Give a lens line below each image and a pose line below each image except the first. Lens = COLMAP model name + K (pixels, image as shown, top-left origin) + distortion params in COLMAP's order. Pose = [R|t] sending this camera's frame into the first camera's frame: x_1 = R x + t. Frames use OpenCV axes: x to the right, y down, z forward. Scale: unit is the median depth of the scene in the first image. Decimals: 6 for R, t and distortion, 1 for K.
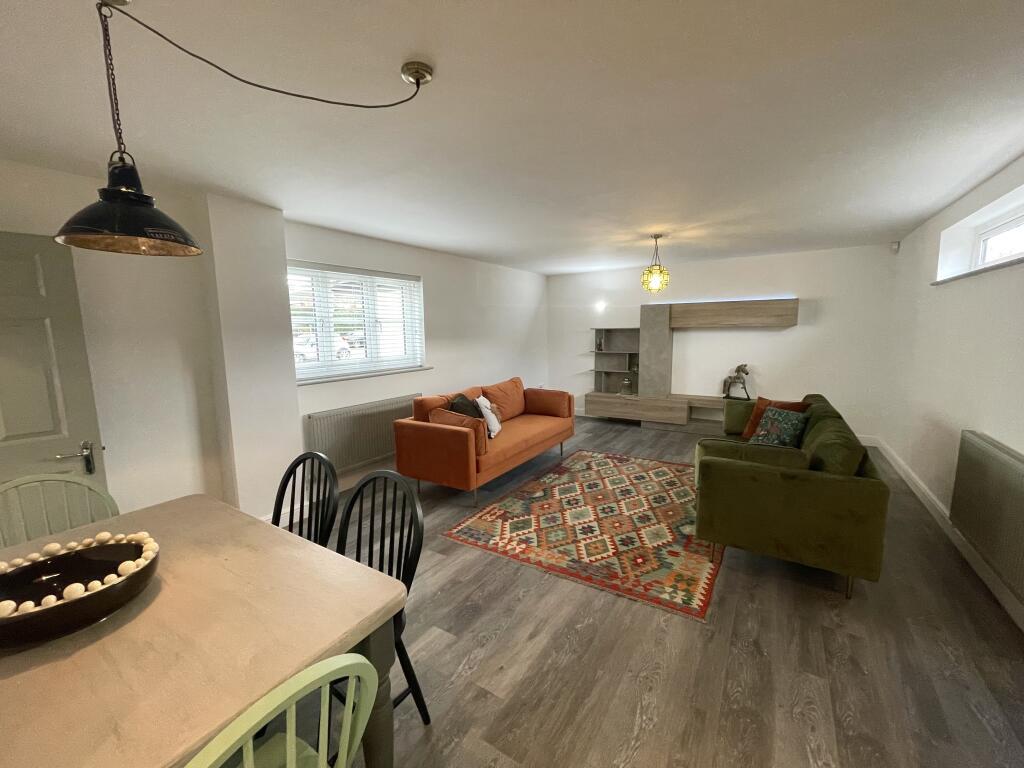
lens RADIAL K [[410.5, 0, 513.5], [0, 410.5, 386.9], [0, 0, 1]] dist [-0.003535, -0.000244]
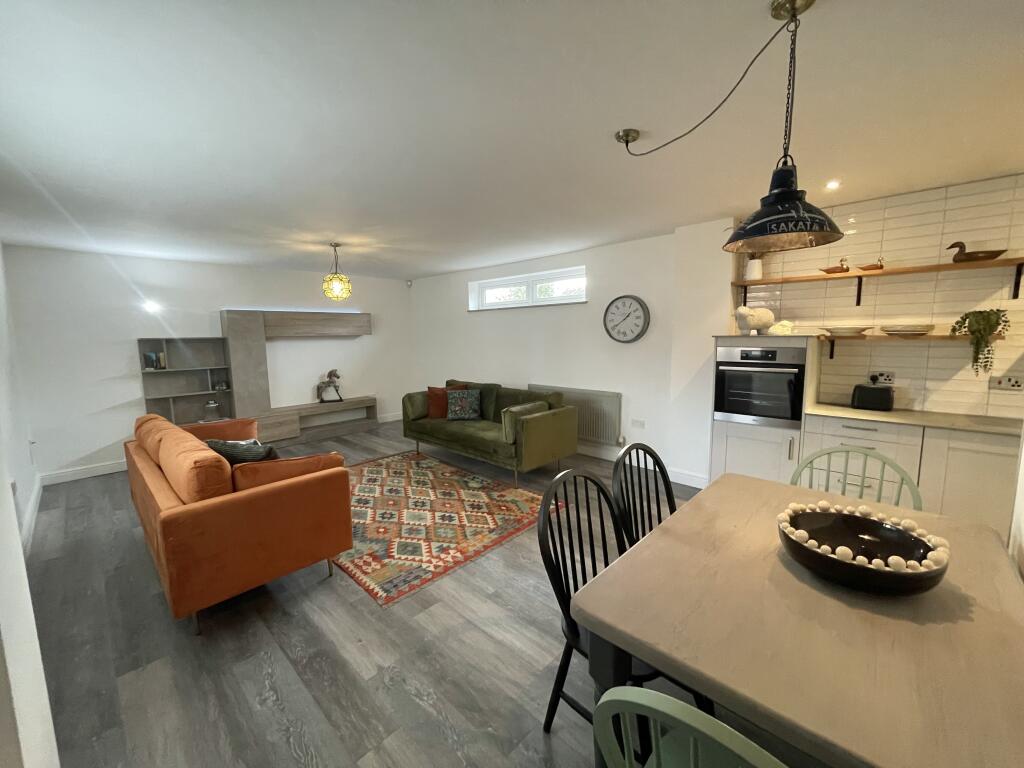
lens RADIAL K [[410.5, 0, 512.0], [0, 410.5, 386.4], [0, 0, 1]] dist [-0.003535, -0.000244]
pose [[0.190942, -0.113617, 0.975004, -0.652916], [0.147823, 0.985279, 0.085865, -0.050701], [-0.970407, 0.127732, 0.204927, 0.456648]]
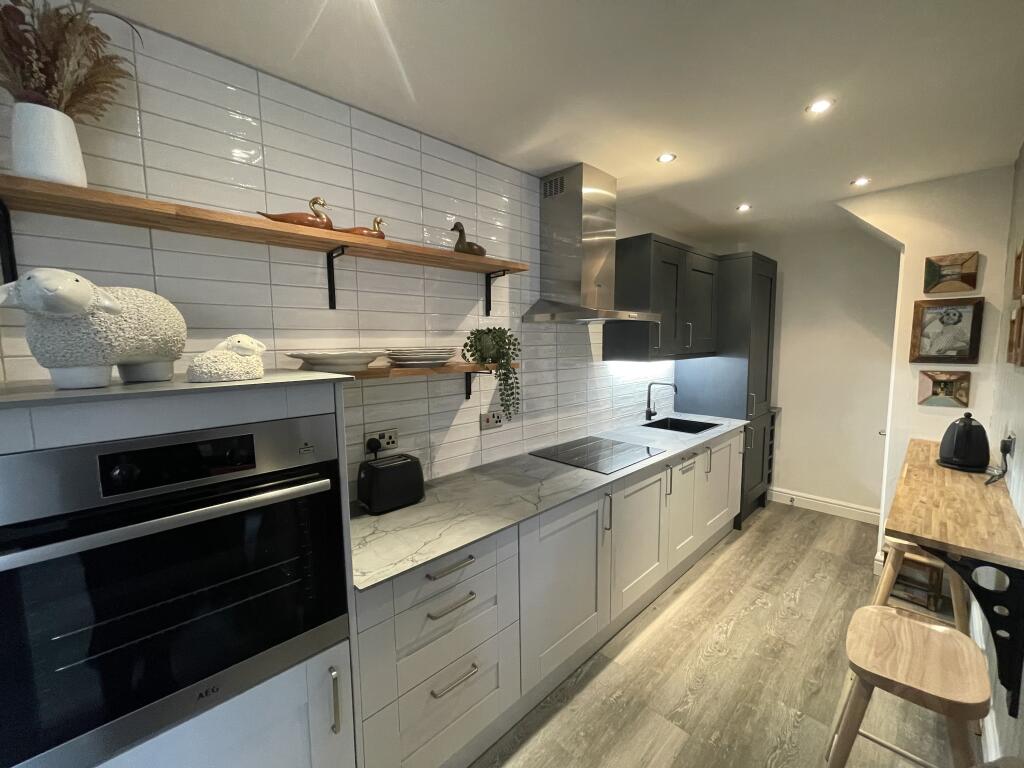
lens RADIAL K [[410.5, 0, 511.6], [0, 410.5, 382.8], [0, 0, 1]] dist [-0.003535, -0.000244]
pose [[-0.970117, 0.003977, 0.242607, 0.033514], [0.060982, 0.971768, 0.227921, -0.048031], [-0.234851, 0.235905, -0.942971, 0.289941]]
